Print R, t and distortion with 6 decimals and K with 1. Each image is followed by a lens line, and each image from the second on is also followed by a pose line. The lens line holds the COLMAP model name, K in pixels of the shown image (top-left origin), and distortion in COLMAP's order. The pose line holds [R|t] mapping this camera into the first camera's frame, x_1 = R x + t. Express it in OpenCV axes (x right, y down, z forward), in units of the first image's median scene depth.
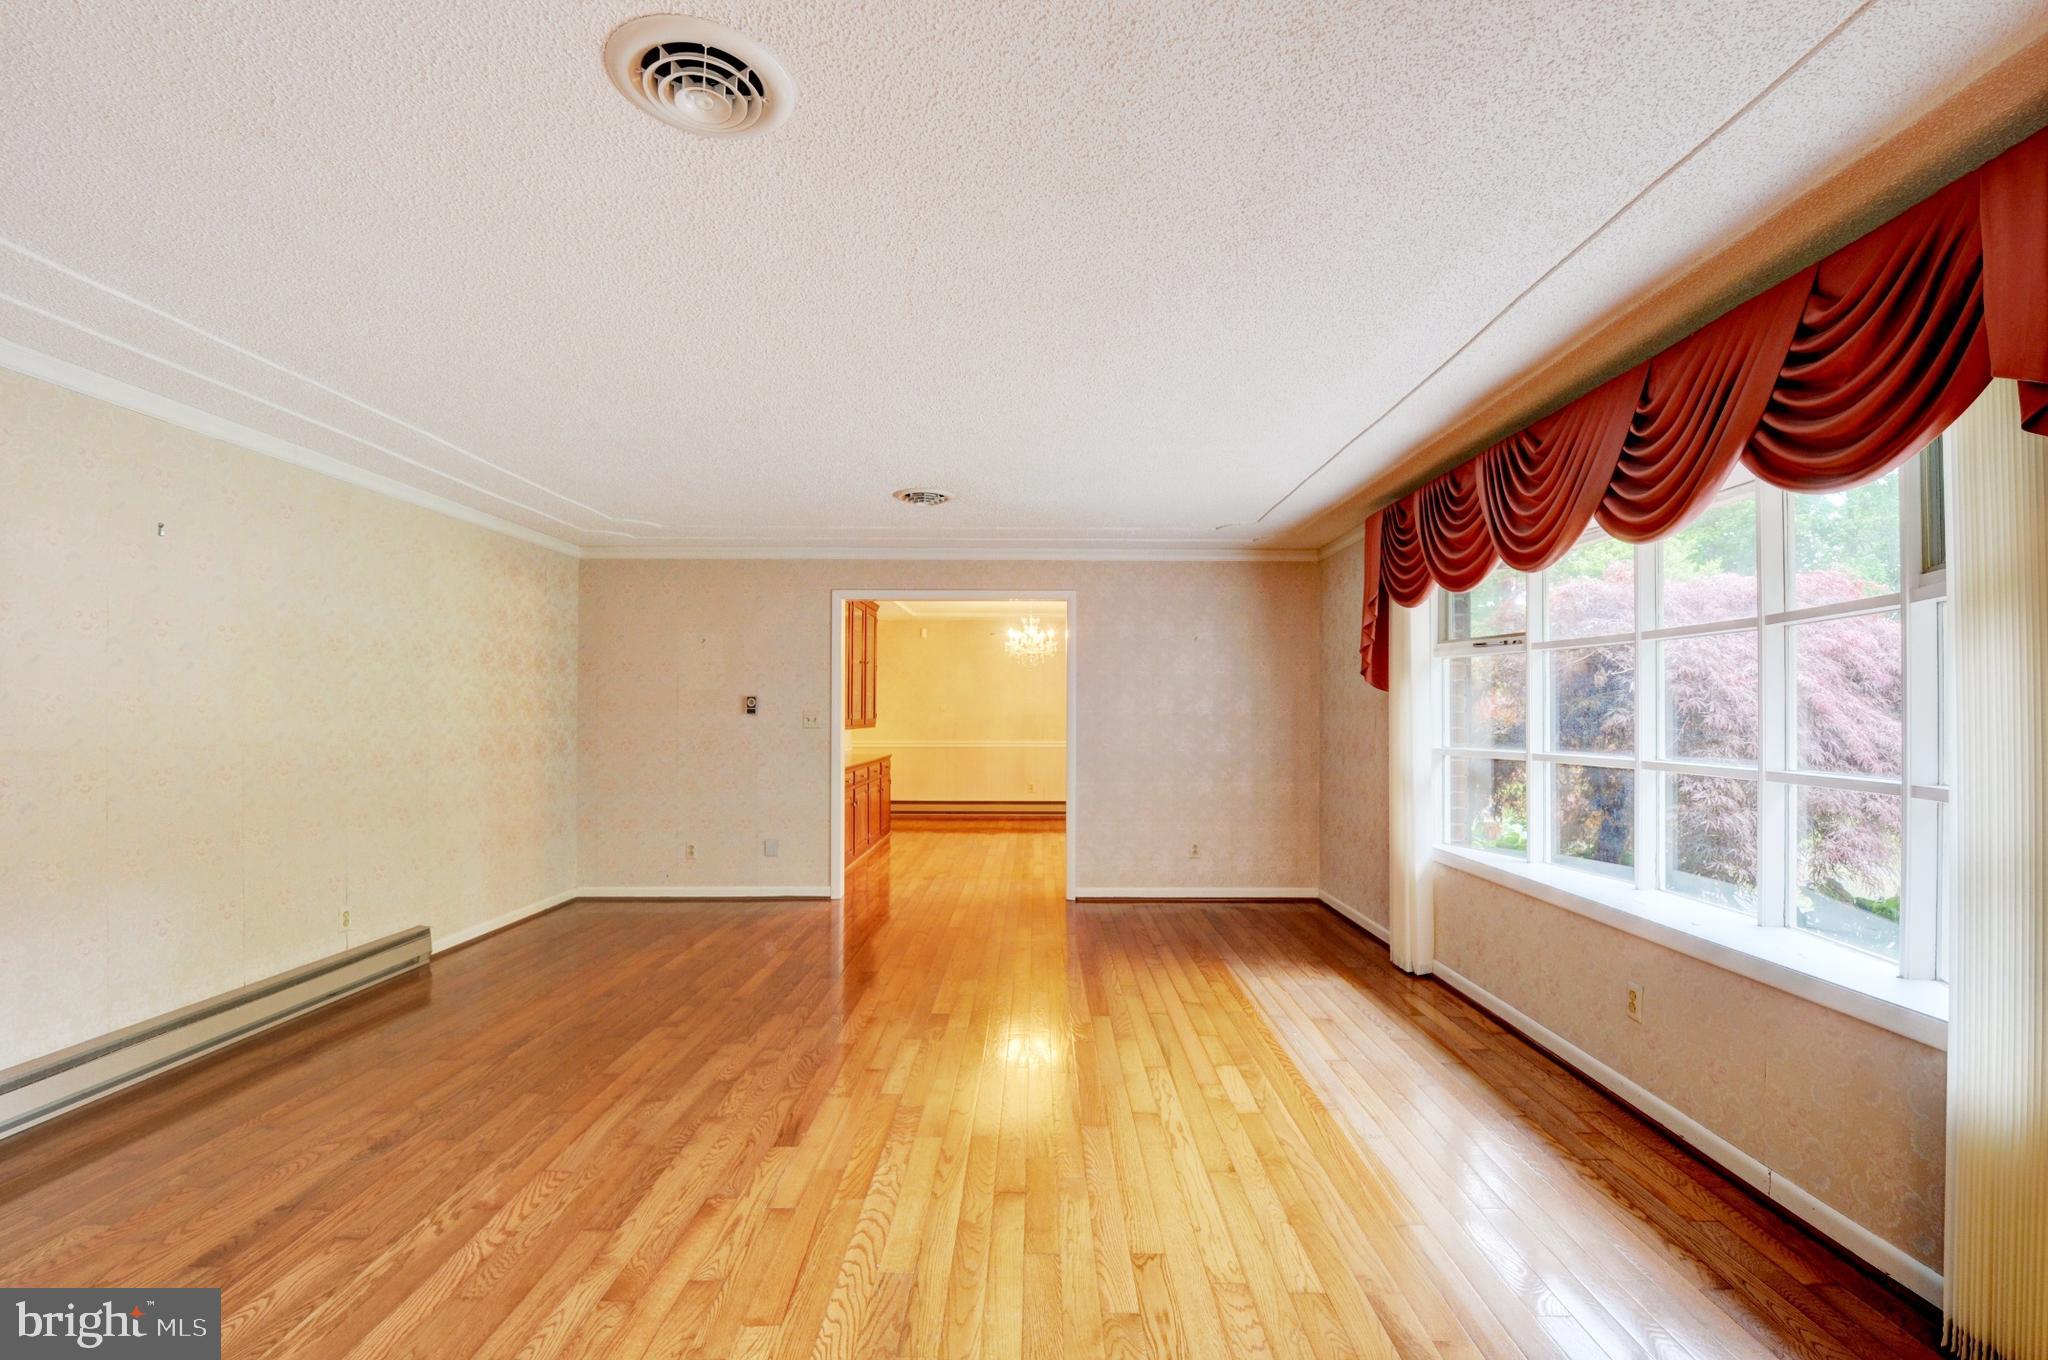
lens RADIAL K [[891.6, 0, 1029.3], [0, 891.6, 691.8], [0, 0, 1]] dist [-0.001062, -0.011258]
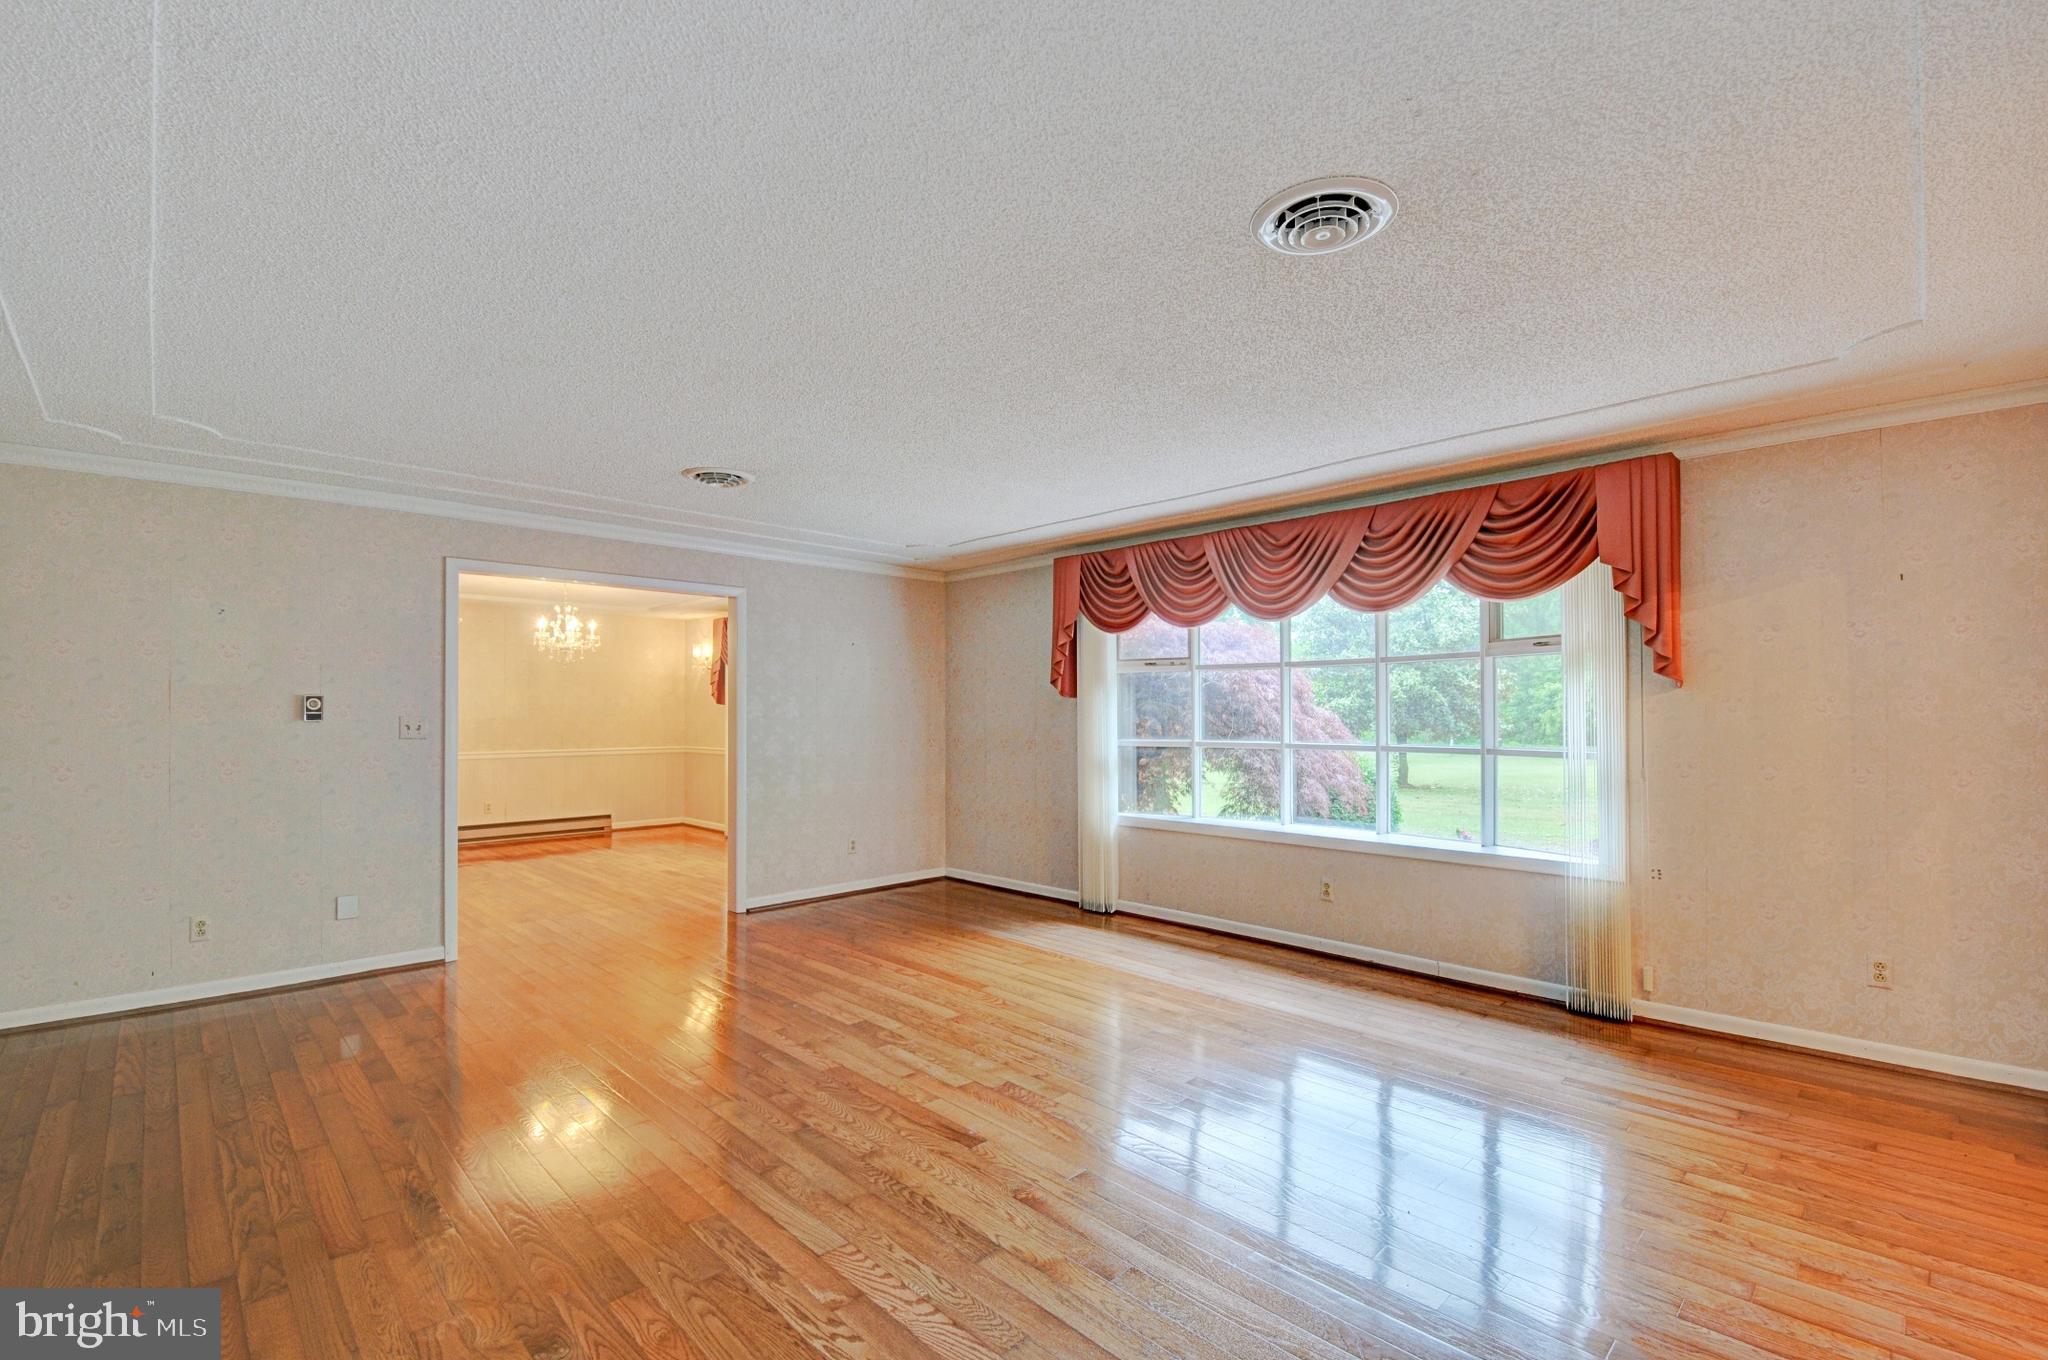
lens RADIAL K [[891.6, 0, 1038.3], [0, 891.6, 692.9], [0, 0, 1]] dist [-0.001062, -0.011258]
pose [[0.713046, 0.010135, 0.701044, -0.656338], [-0.009732, 0.999942, -0.004558, -0.000012], [-0.701050, -0.003572, 0.713103, 0.160734]]
